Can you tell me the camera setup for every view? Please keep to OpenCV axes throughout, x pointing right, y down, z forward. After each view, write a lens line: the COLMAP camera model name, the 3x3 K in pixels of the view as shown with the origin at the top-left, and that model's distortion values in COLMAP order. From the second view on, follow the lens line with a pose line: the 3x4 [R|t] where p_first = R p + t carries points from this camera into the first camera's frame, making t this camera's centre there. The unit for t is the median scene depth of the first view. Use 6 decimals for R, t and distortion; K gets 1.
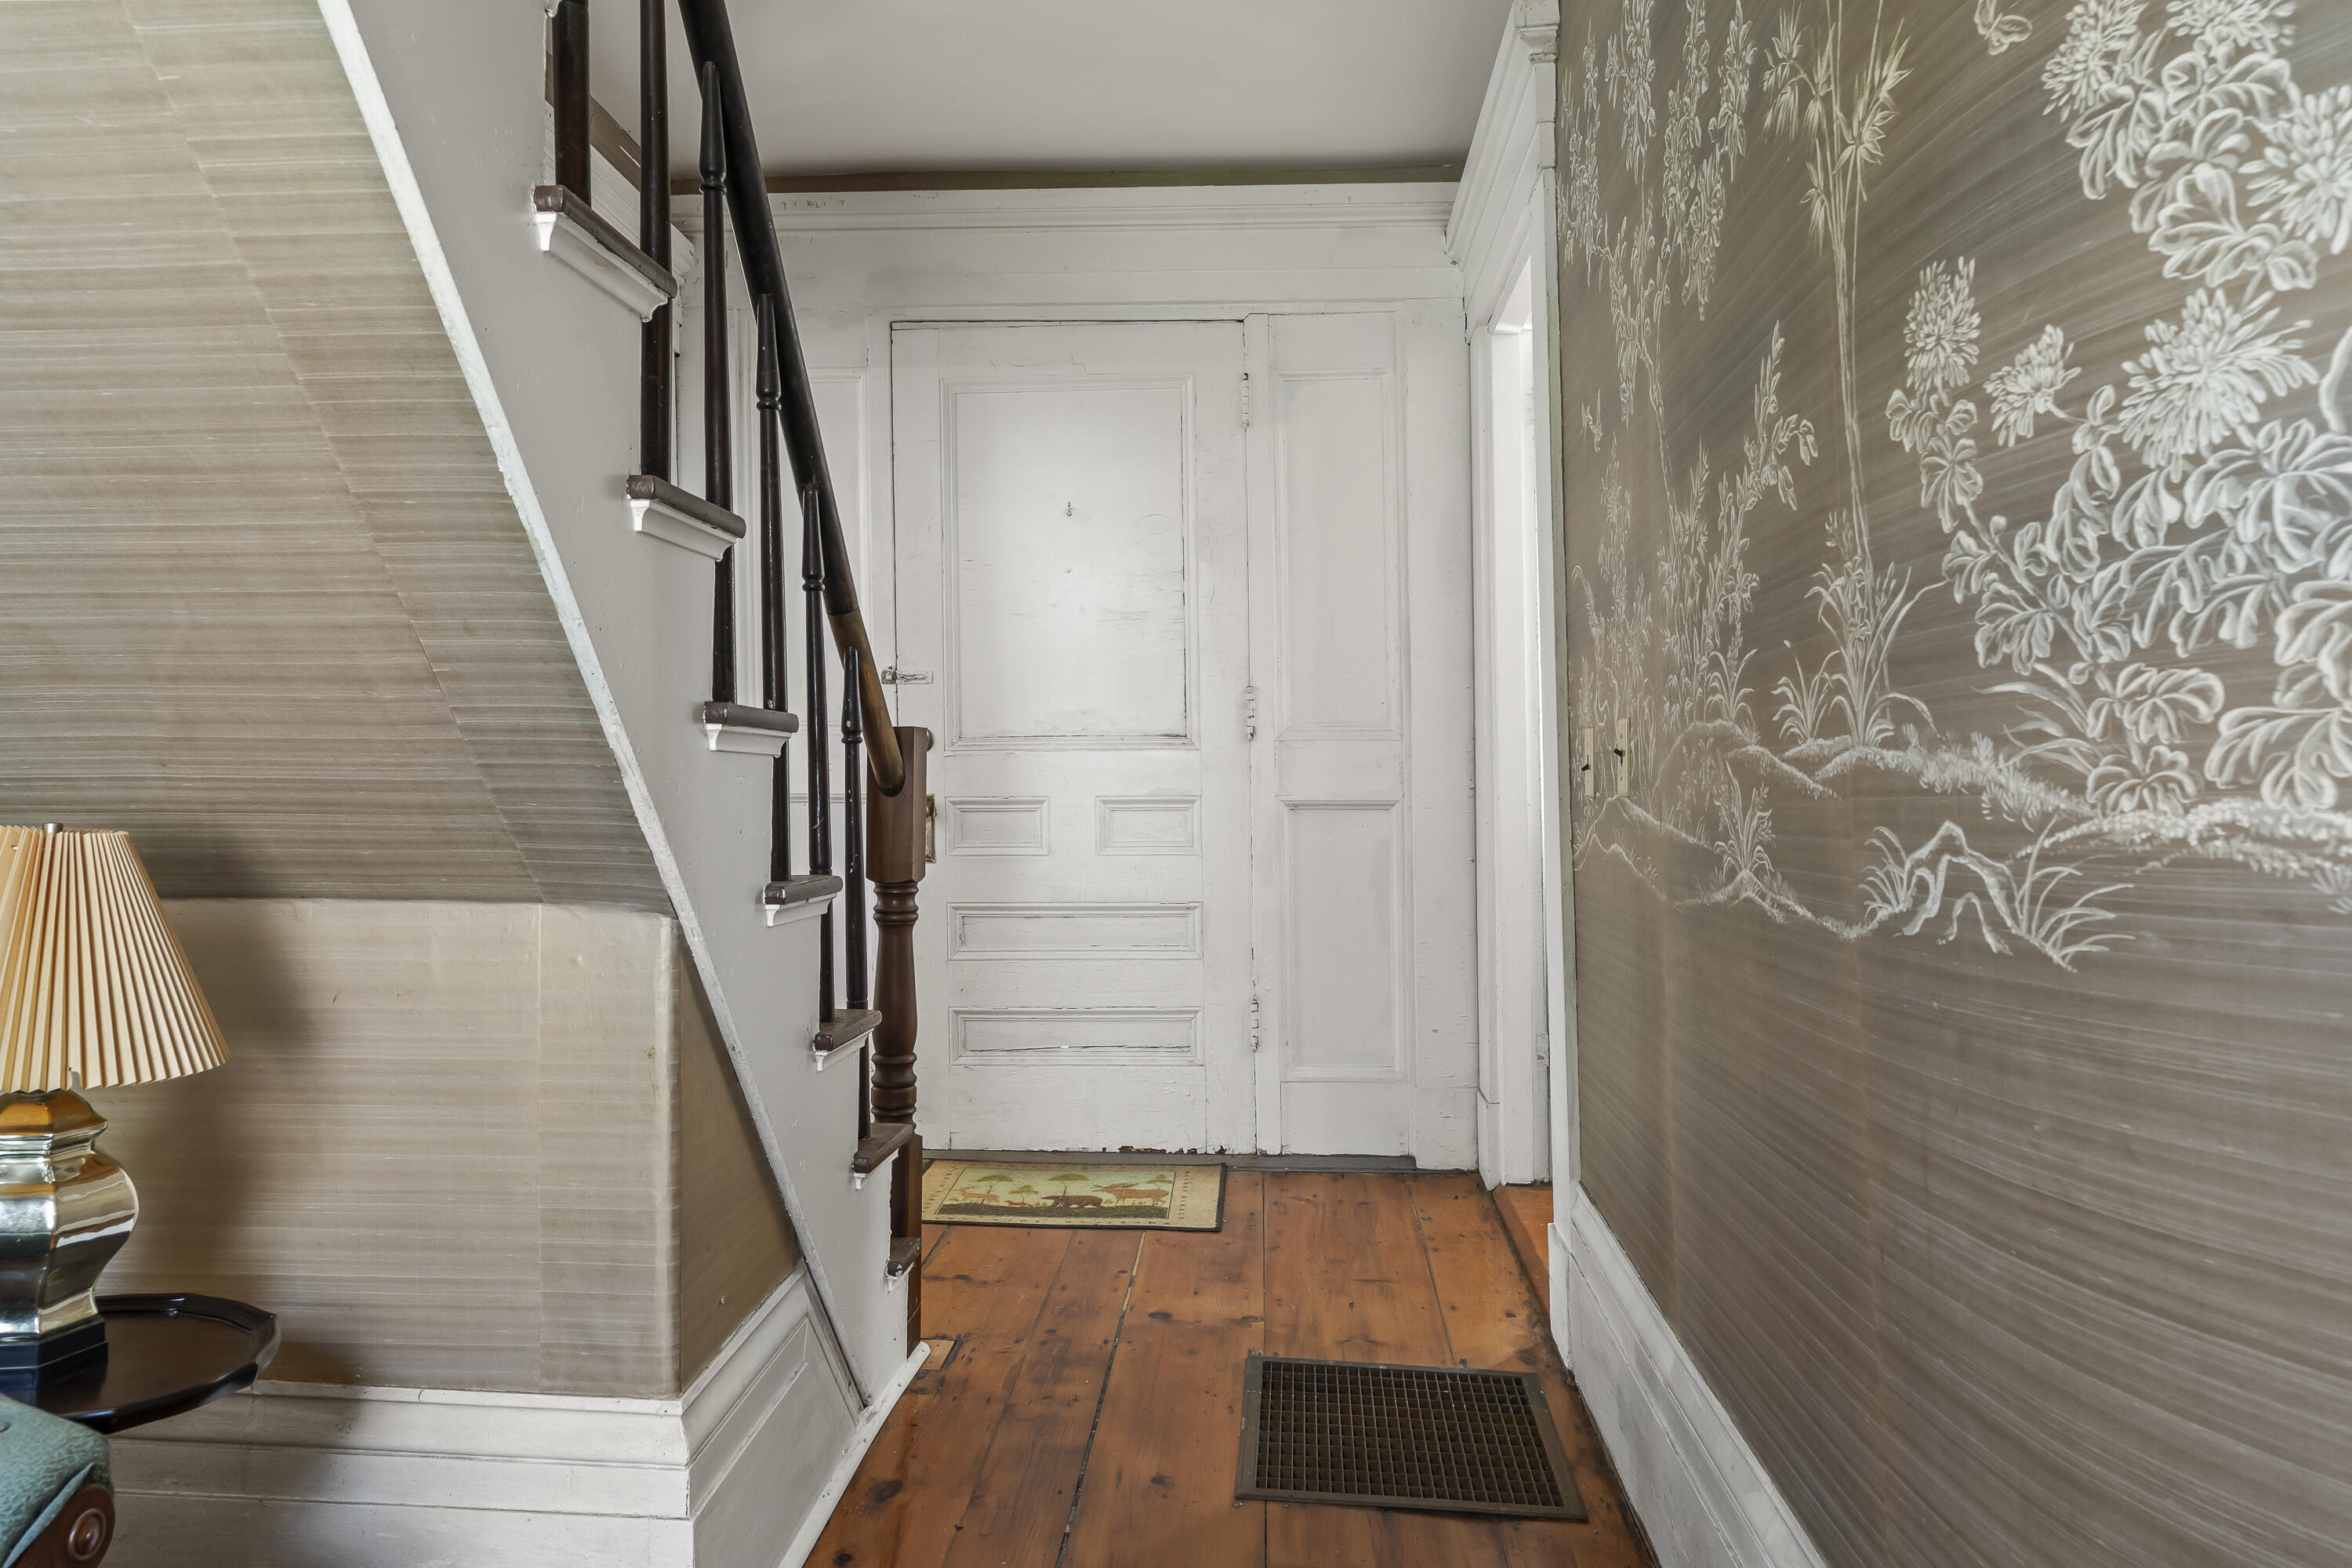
lens RADIAL K [[1585.5, 0, 1180.9], [0, 1585.5, 750.3], [0, 0, 1]] dist [0.003951, -0.000082]
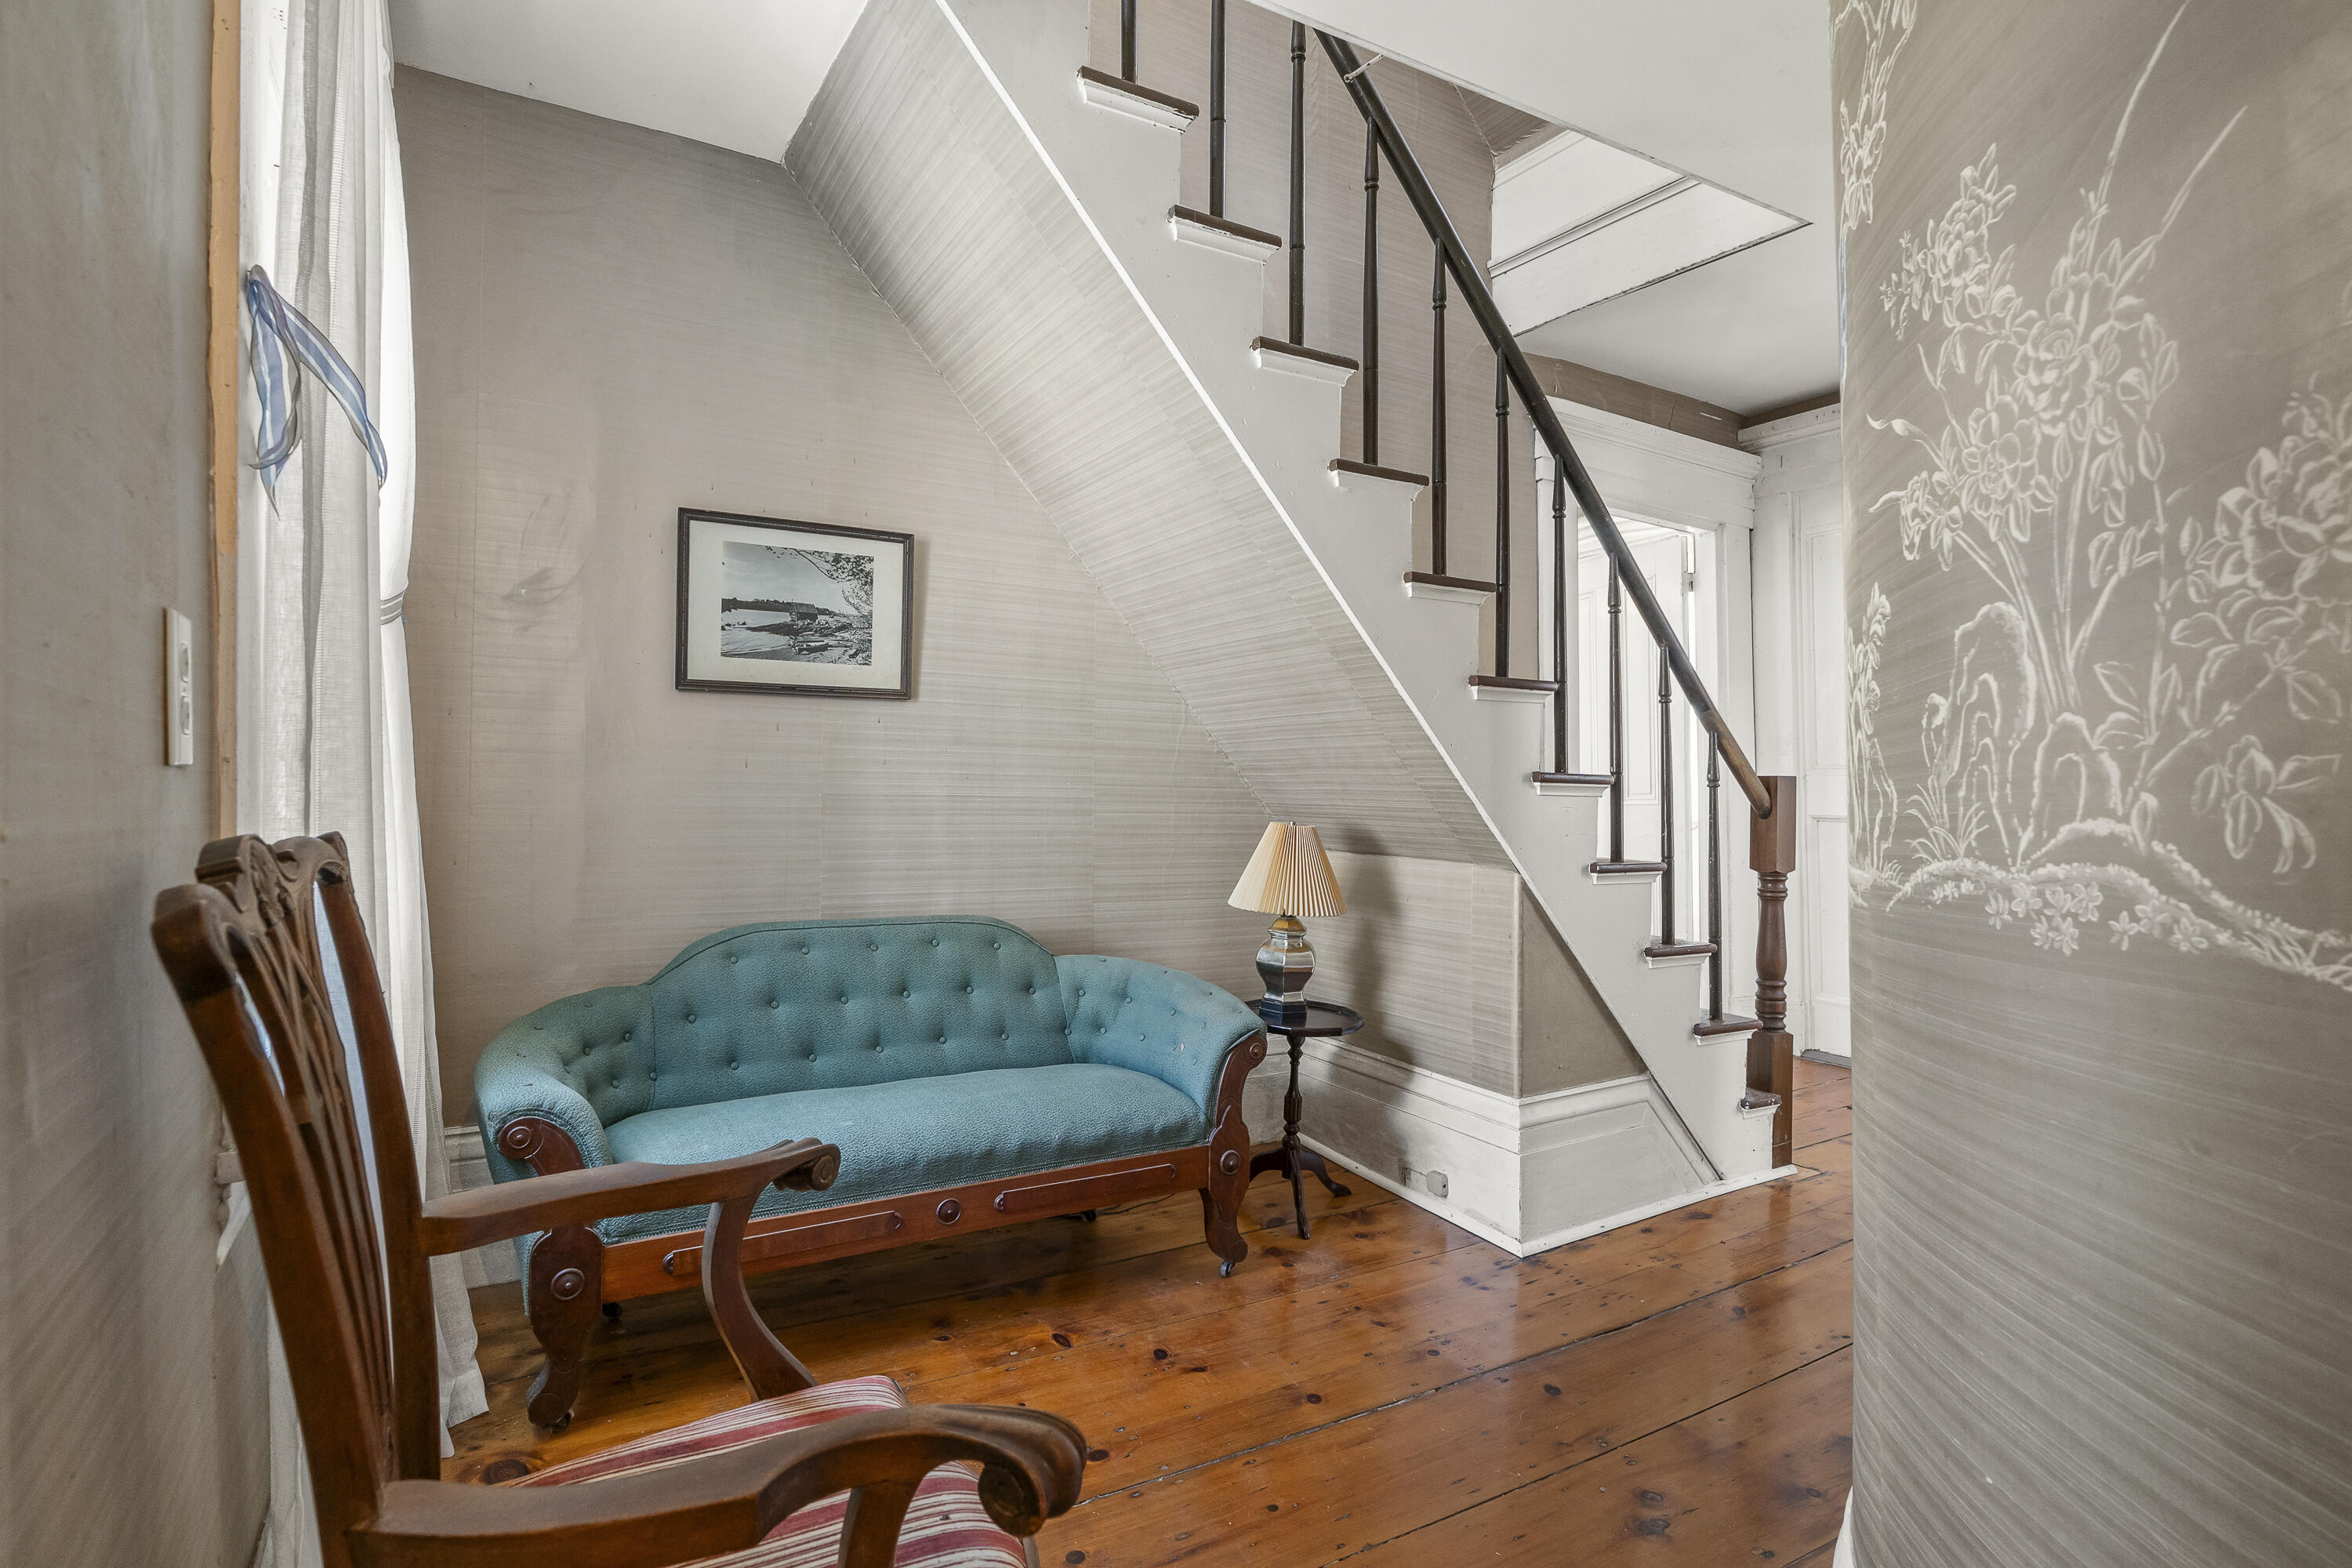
lens RADIAL K [[1211.2, 0, 1179.1], [0, 1211.2, 725.0], [0, 0, 1]] dist [-0.000659, -0.000418]
pose [[0.567704, -0.040651, -0.822228, 0.778063], [0.006981, 0.998982, -0.044570, -0.025122], [0.823203, 0.019563, 0.567410, -0.309625]]
